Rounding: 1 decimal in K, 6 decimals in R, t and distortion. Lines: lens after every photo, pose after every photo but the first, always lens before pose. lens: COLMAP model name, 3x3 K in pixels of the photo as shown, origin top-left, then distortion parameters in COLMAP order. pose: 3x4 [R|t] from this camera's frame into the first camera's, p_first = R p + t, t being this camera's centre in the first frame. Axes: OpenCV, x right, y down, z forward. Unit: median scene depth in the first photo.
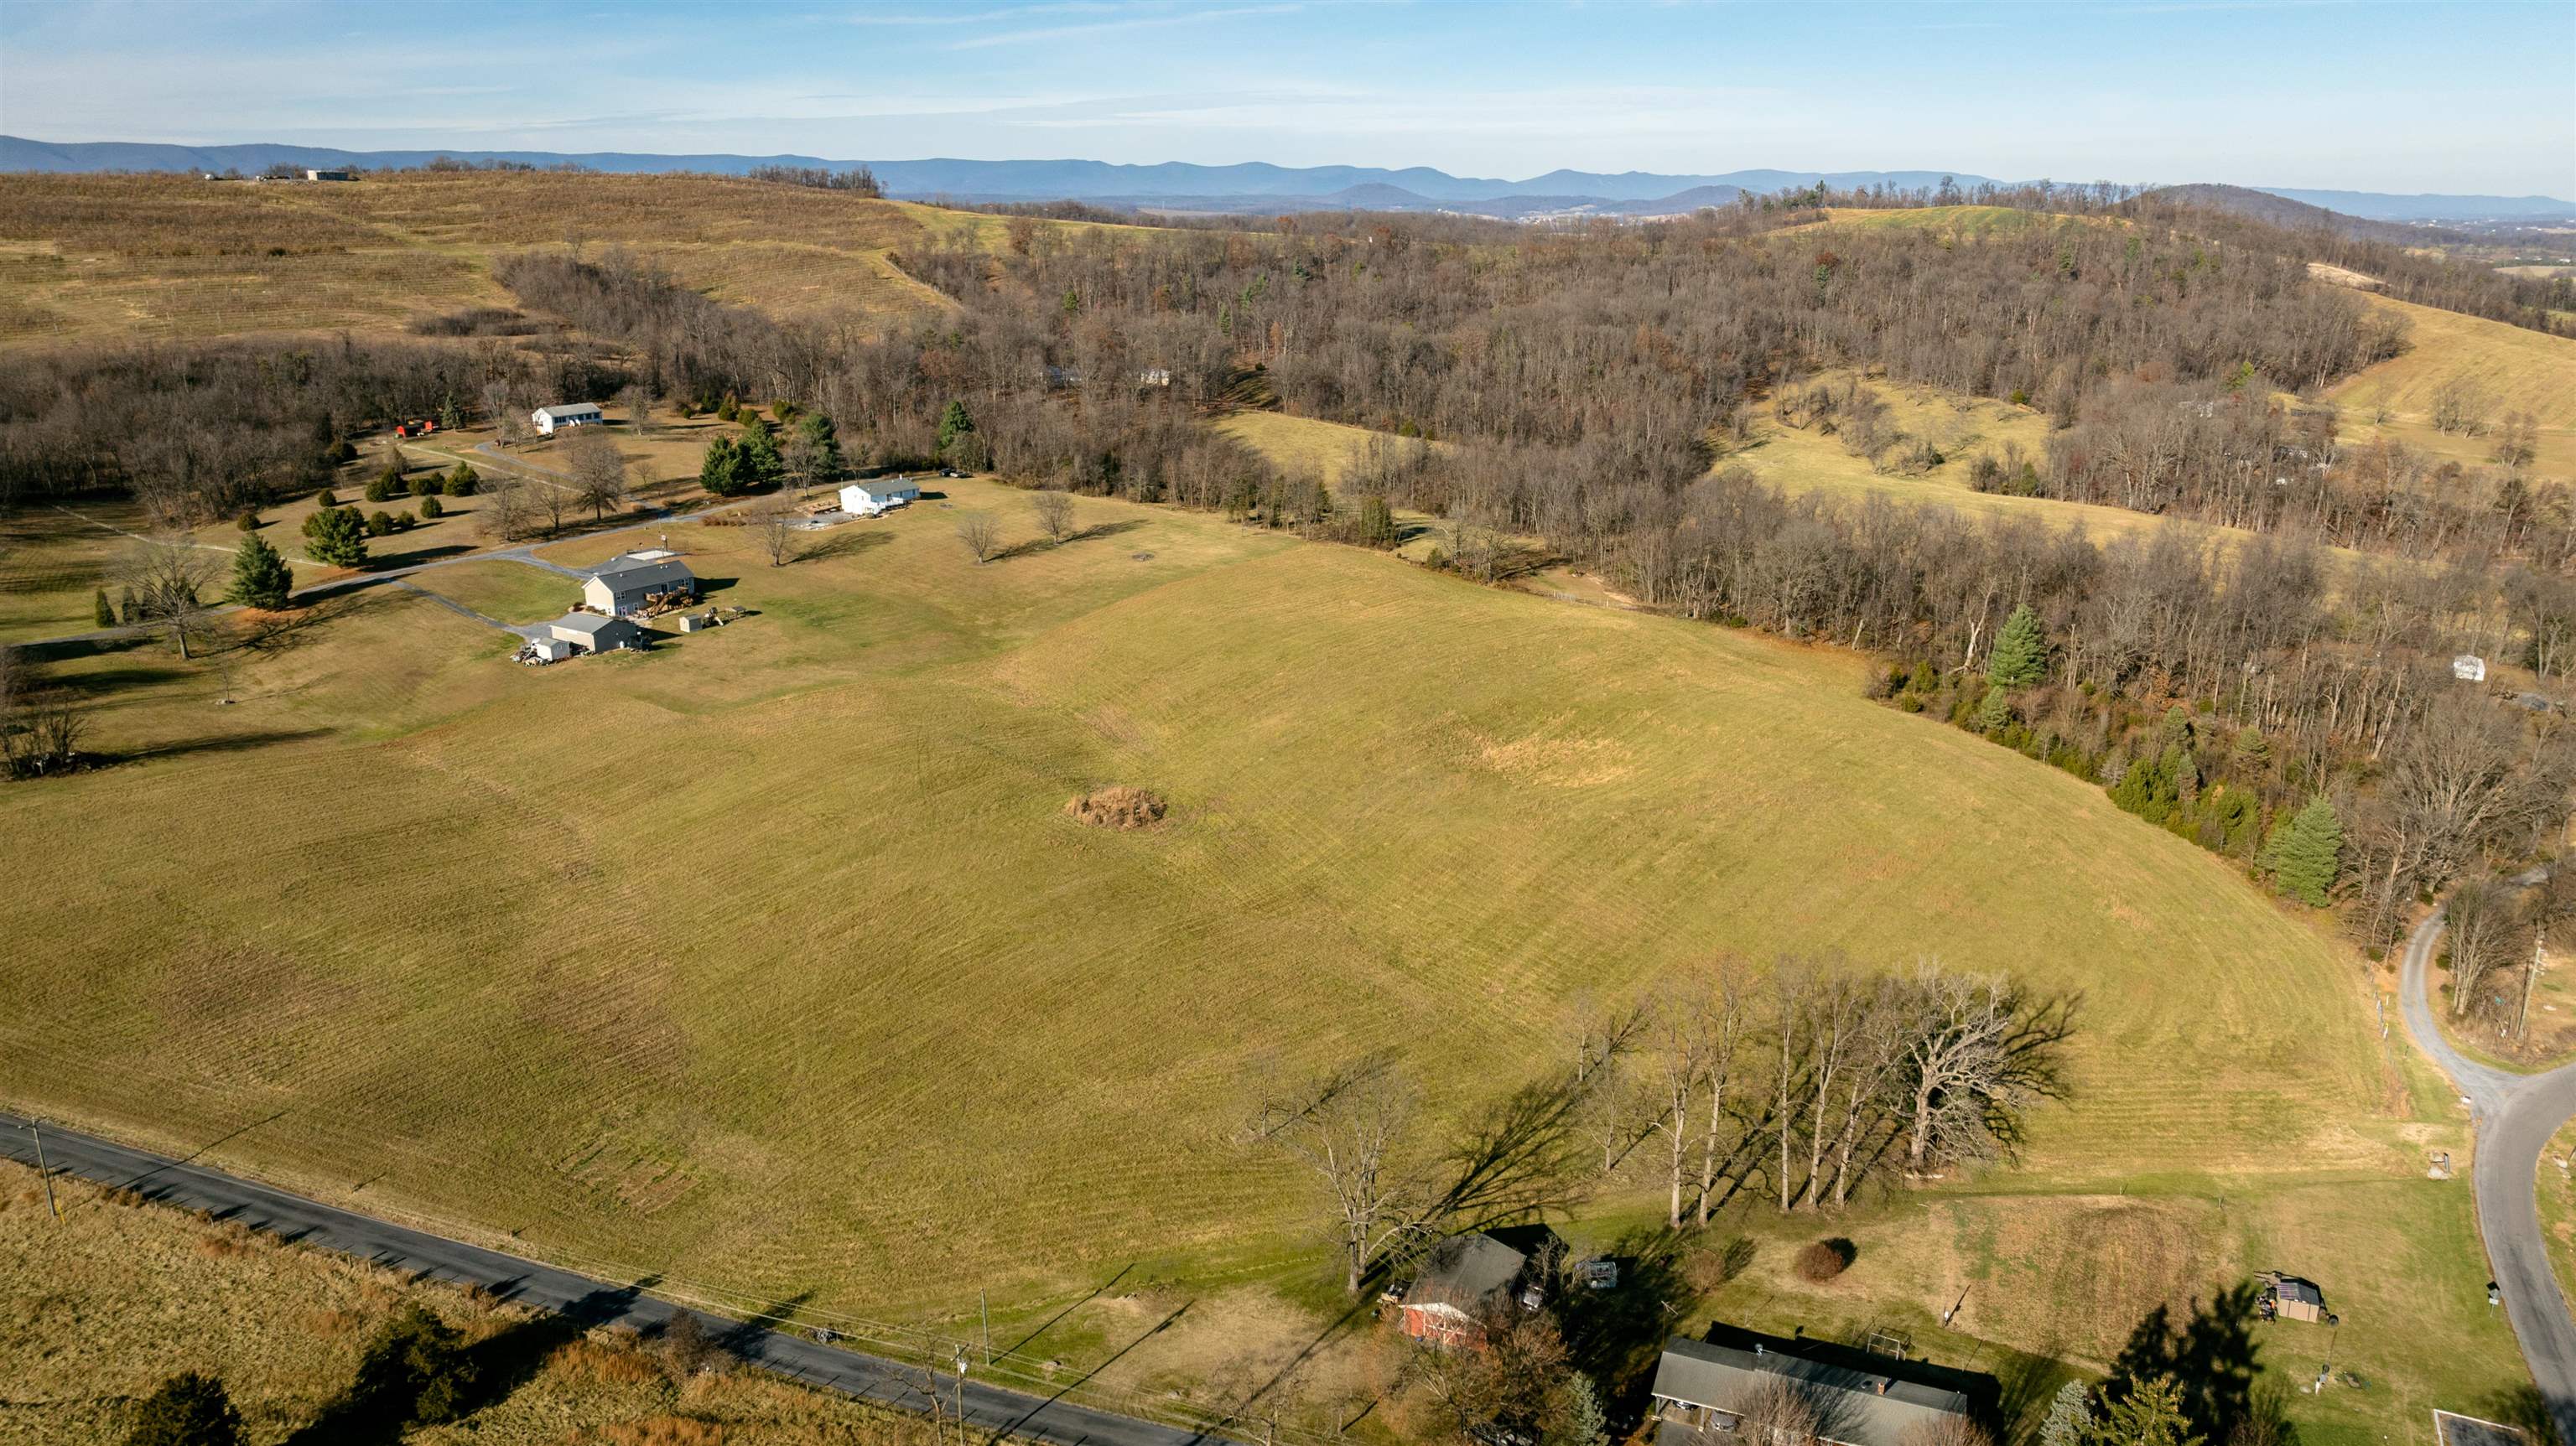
lens RADIAL K [[1821.0, 0, 1294.9], [0, 1821.0, 724.5], [0, 0, 1]] dist [-0.029439, 0.026347]
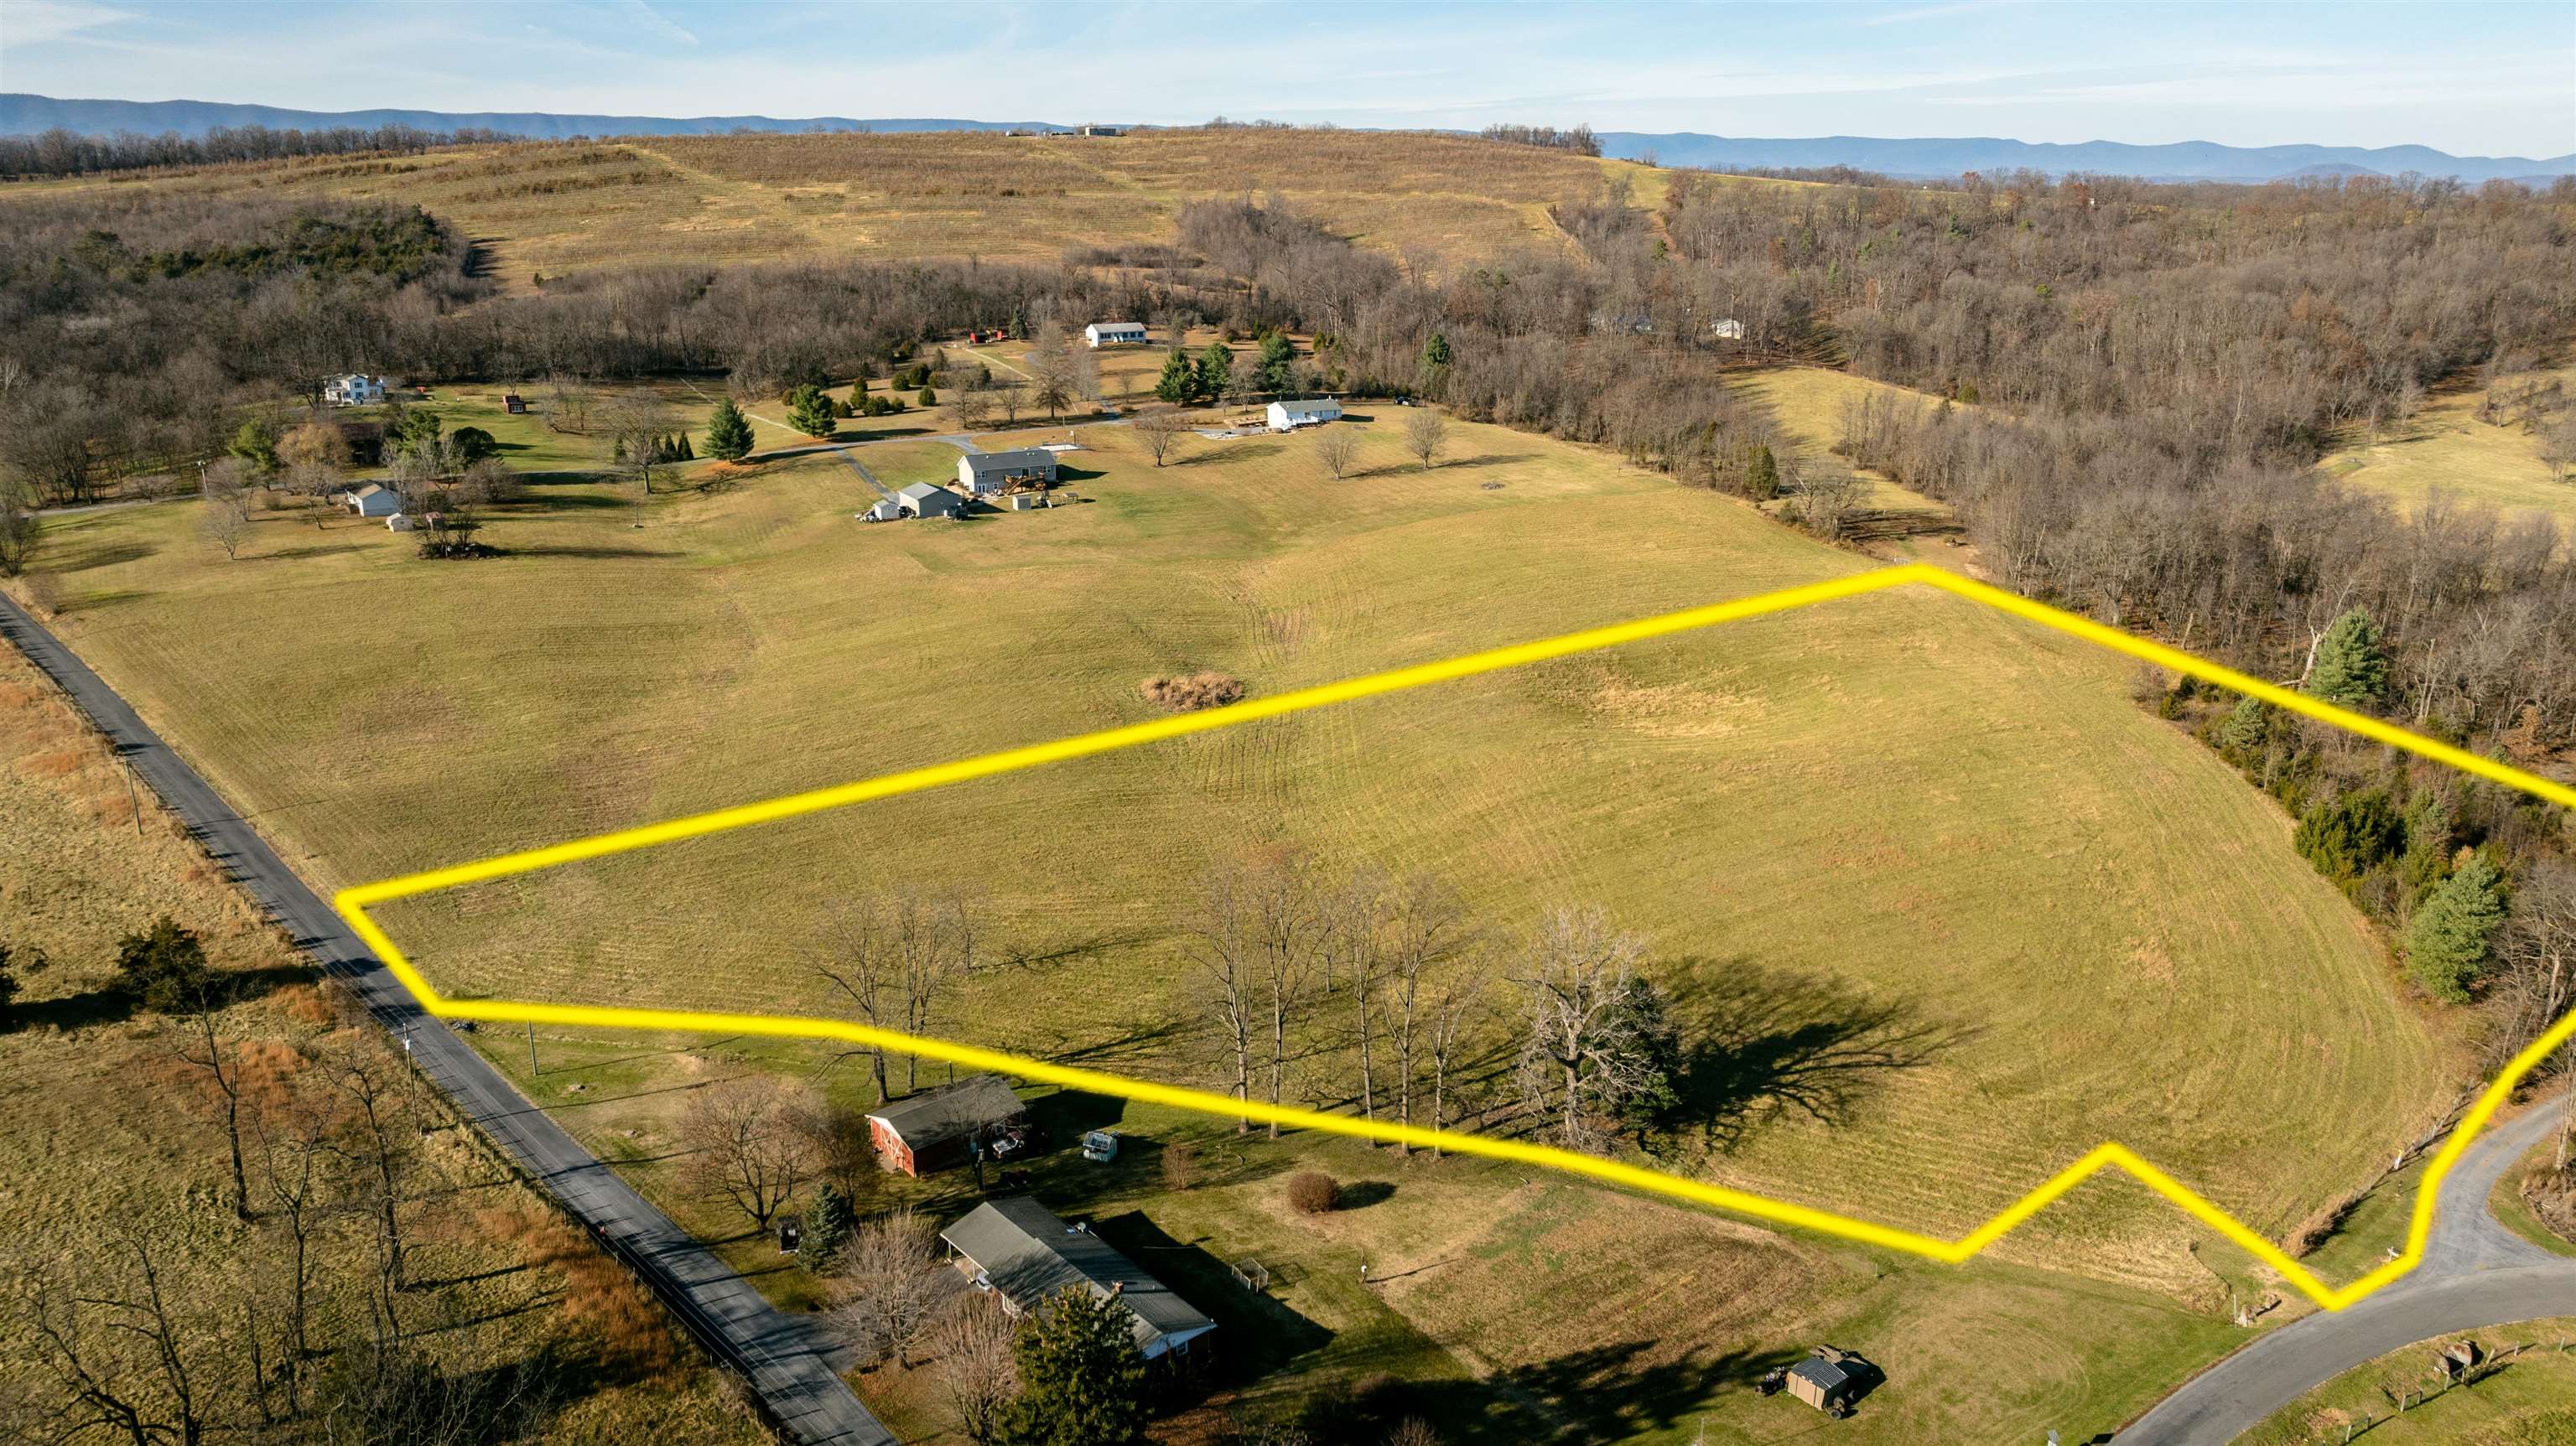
lens RADIAL K [[1821.0, 0, 1287.3], [0, 1821.0, 728.2], [0, 0, 1]] dist [-0.029439, 0.026347]
pose [[0.891024, 0.134594, -0.433545, 0.378532], [-0.129182, 0.990728, 0.042077, 0.015573], [0.435188, 0.018515, 0.900149, 0.095257]]
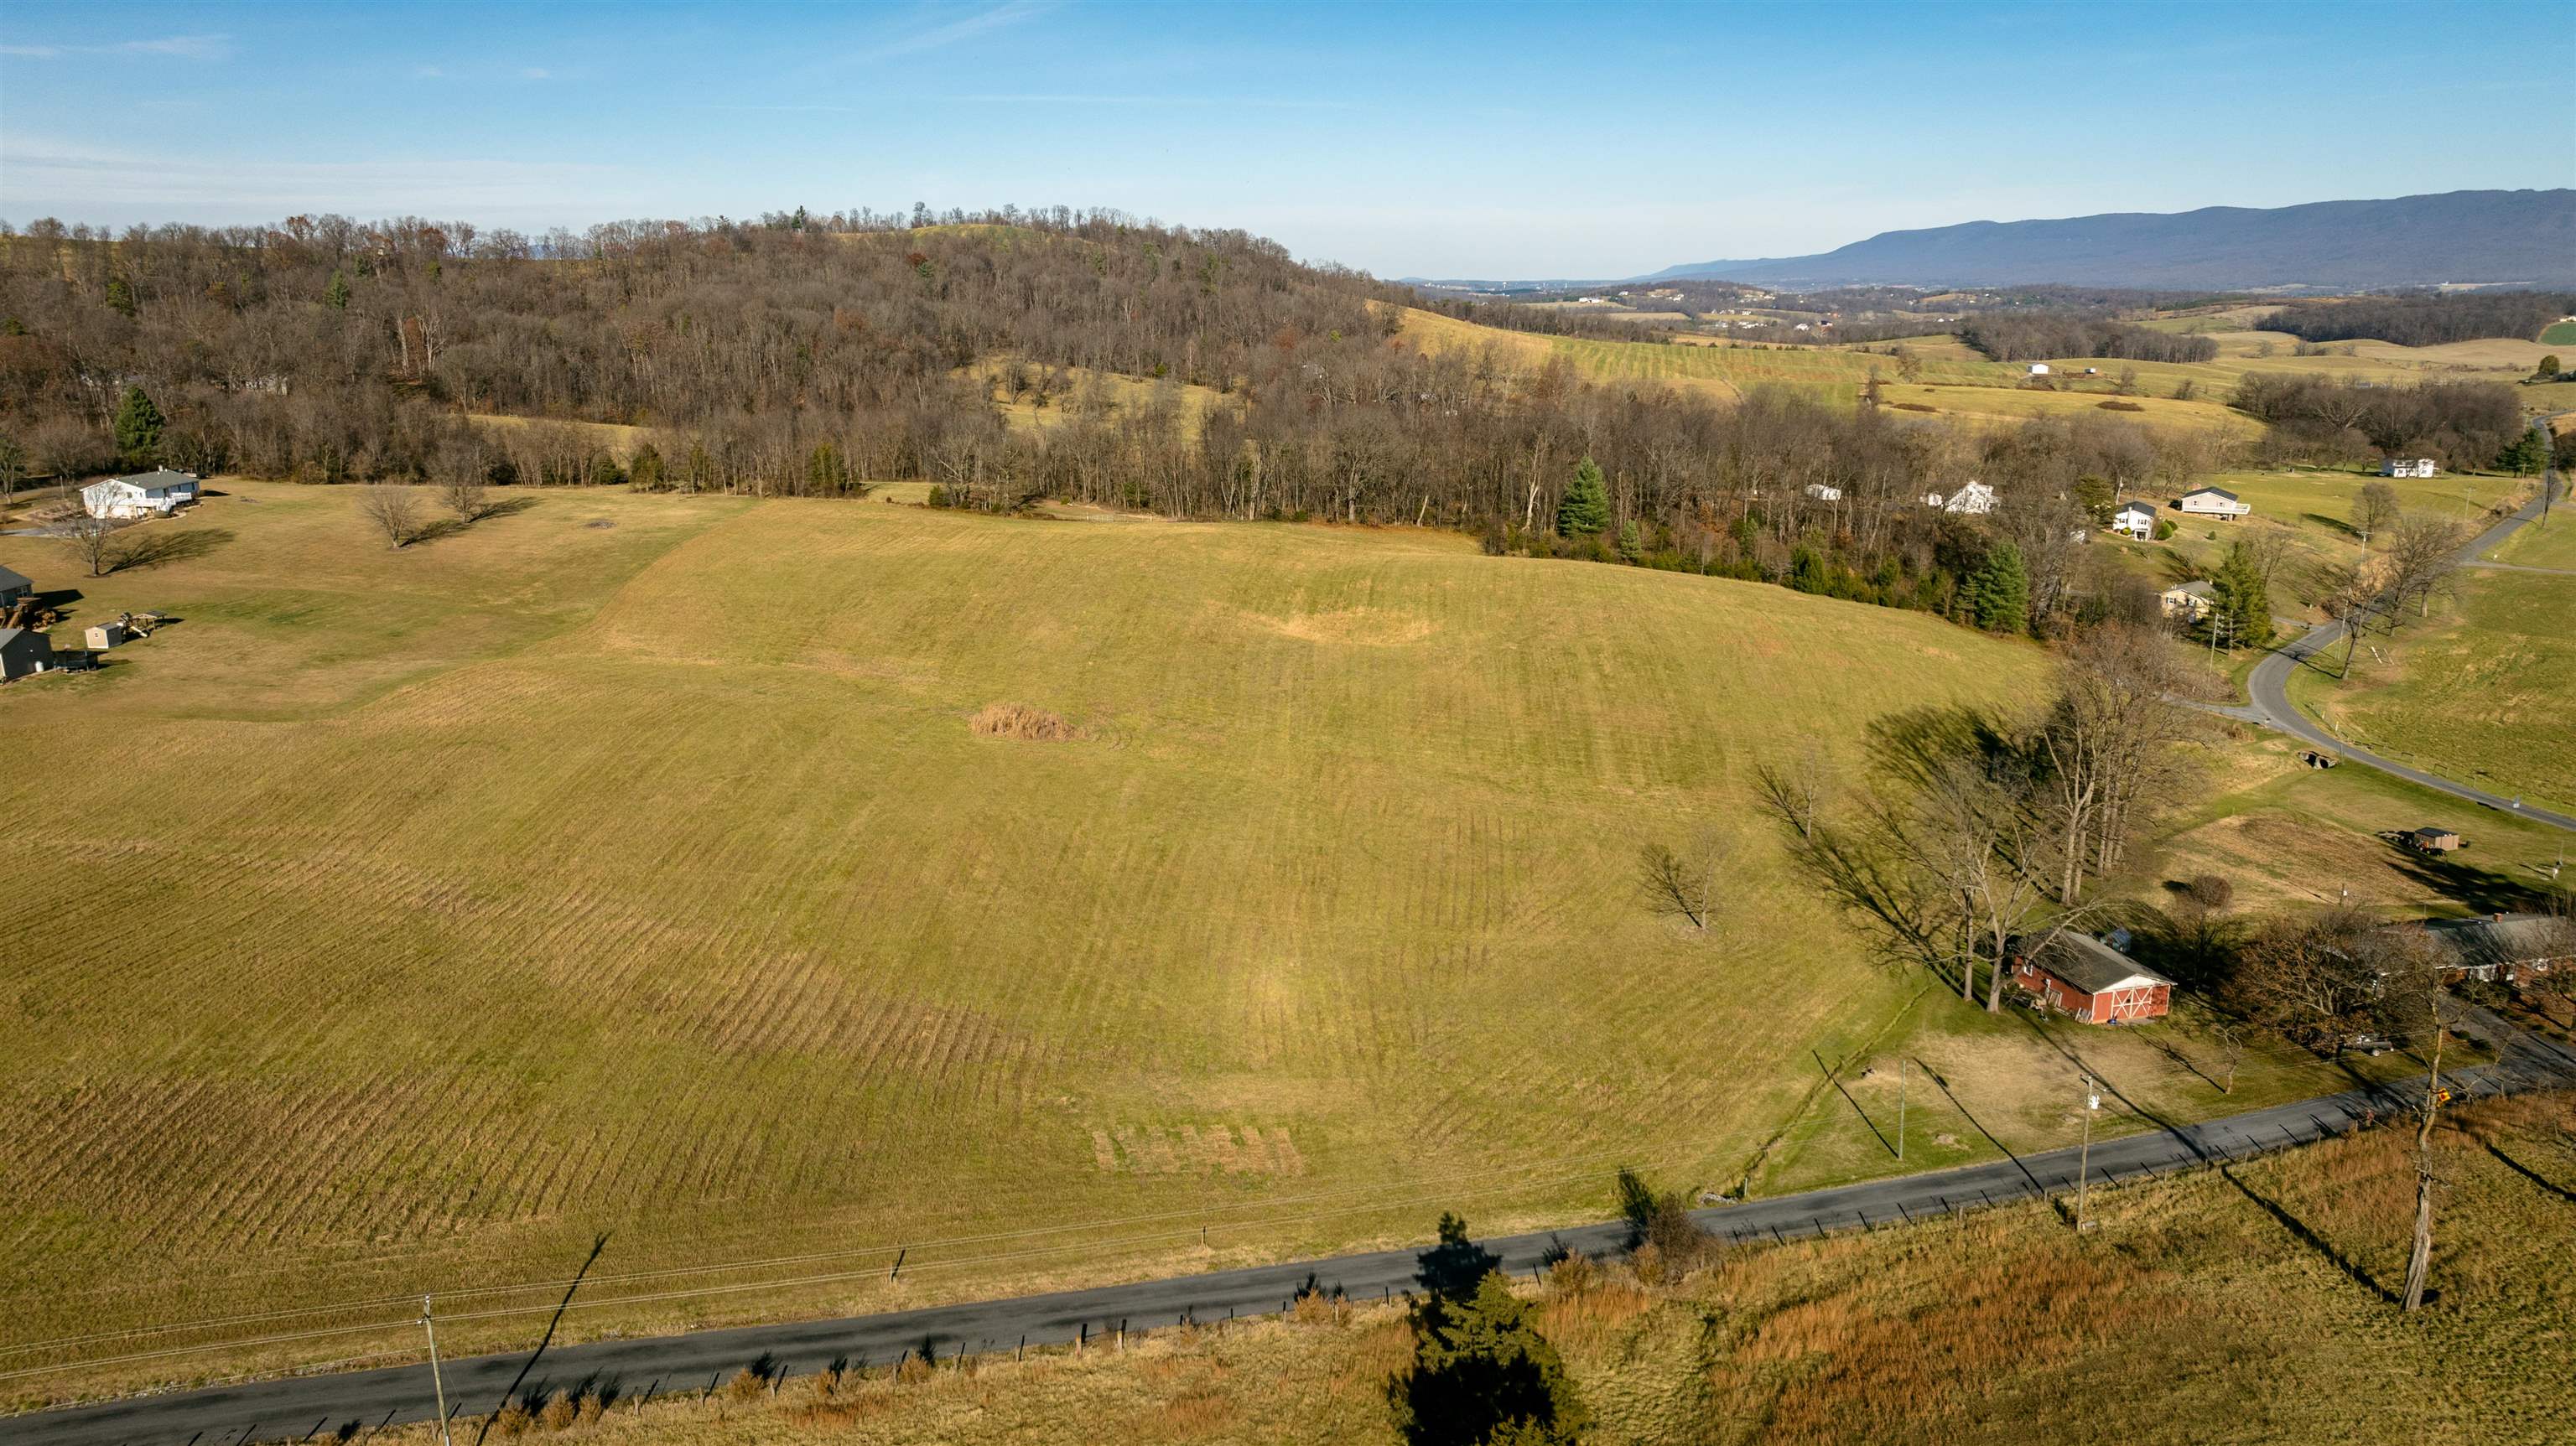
lens RADIAL K [[1821.0, 0, 1303.0], [0, 1821.0, 721.0], [0, 0, 1]] dist [-0.029439, 0.026347]
pose [[0.809703, -0.150638, 0.567176, -0.436864], [0.173075, 0.984802, 0.014475, 0.052497], [-0.560737, 0.086443, 0.823469, 0.243190]]
